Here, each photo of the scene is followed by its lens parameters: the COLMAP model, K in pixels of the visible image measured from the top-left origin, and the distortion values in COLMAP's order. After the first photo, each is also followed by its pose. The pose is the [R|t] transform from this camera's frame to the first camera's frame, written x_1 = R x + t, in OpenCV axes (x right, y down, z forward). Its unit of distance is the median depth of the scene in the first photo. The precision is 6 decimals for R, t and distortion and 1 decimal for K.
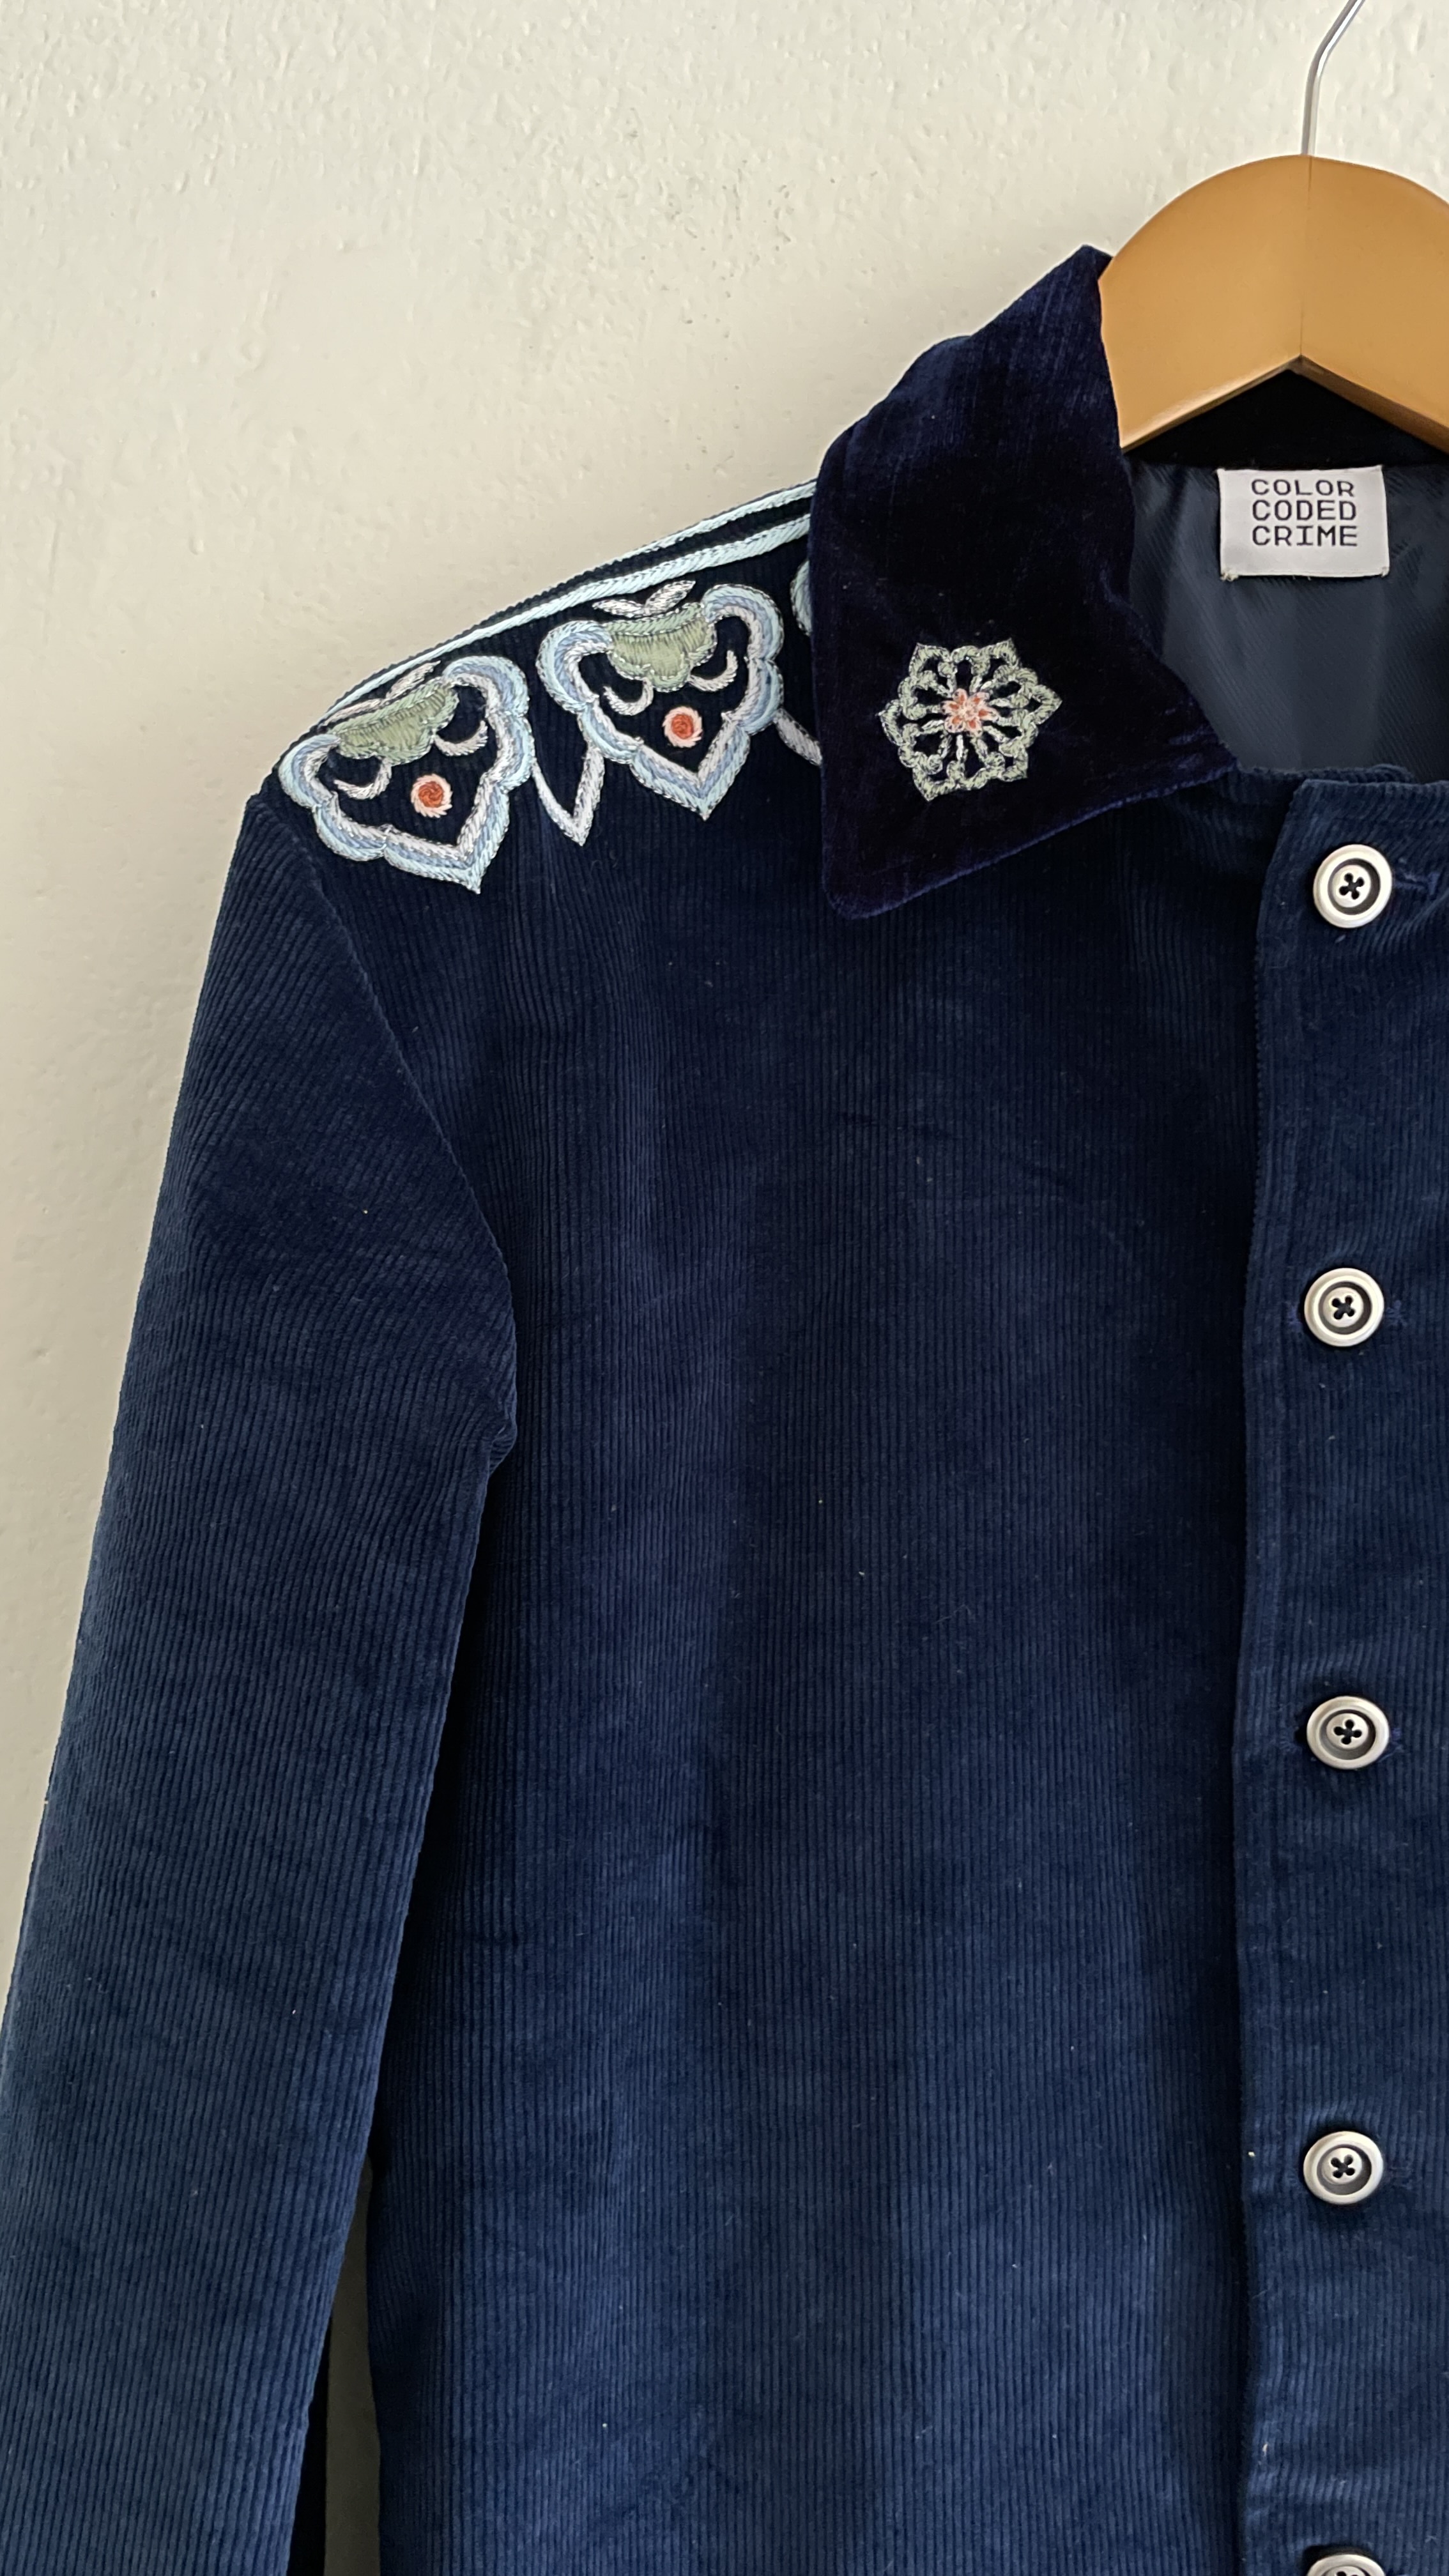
lens RADIAL K [[2042.7, 0, 738.9], [0, 2042.7, 1297.8], [0, 0, 1]] dist [0.100620, -0.174714]
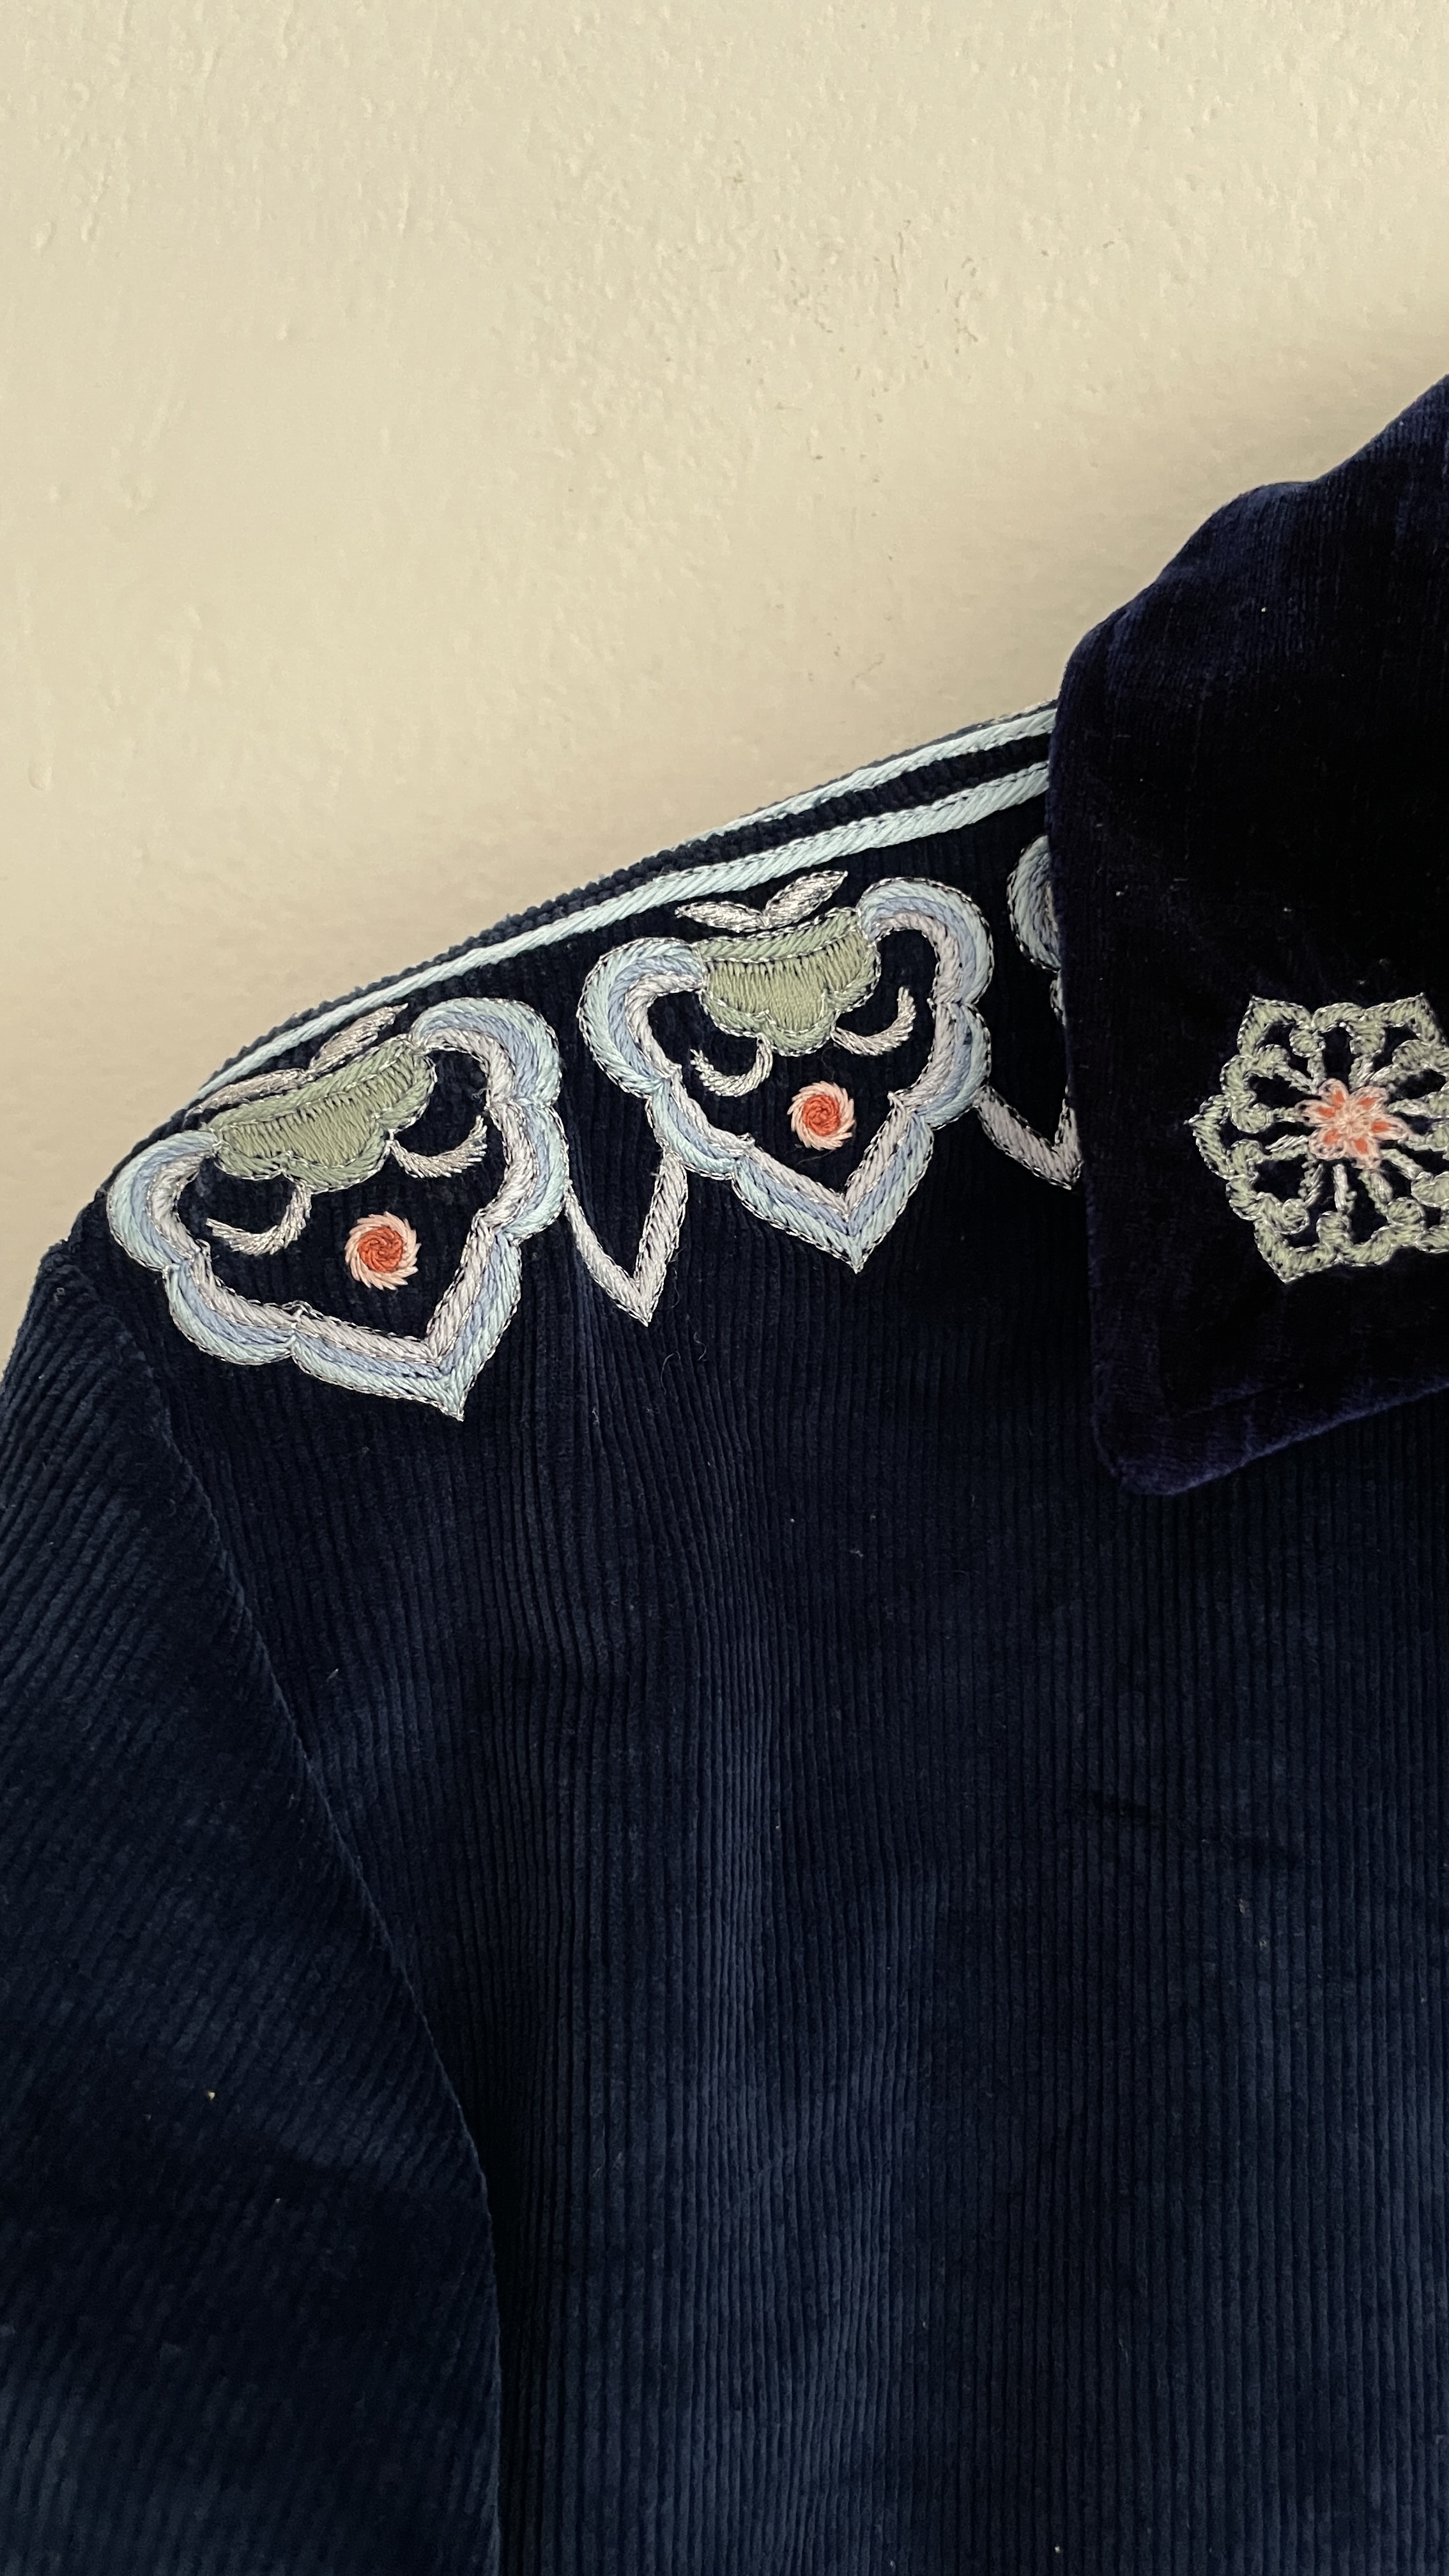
lens RADIAL K [[2042.7, 0, 738.9], [0, 2042.7, 1297.8], [0, 0, 1]] dist [0.100620, -0.174714]
pose [[0.999712, 0.022005, 0.009547, -0.057291], [-0.021196, 0.996741, -0.077836, -0.186961], [-0.011229, 0.077611, 0.996920, 0.442035]]
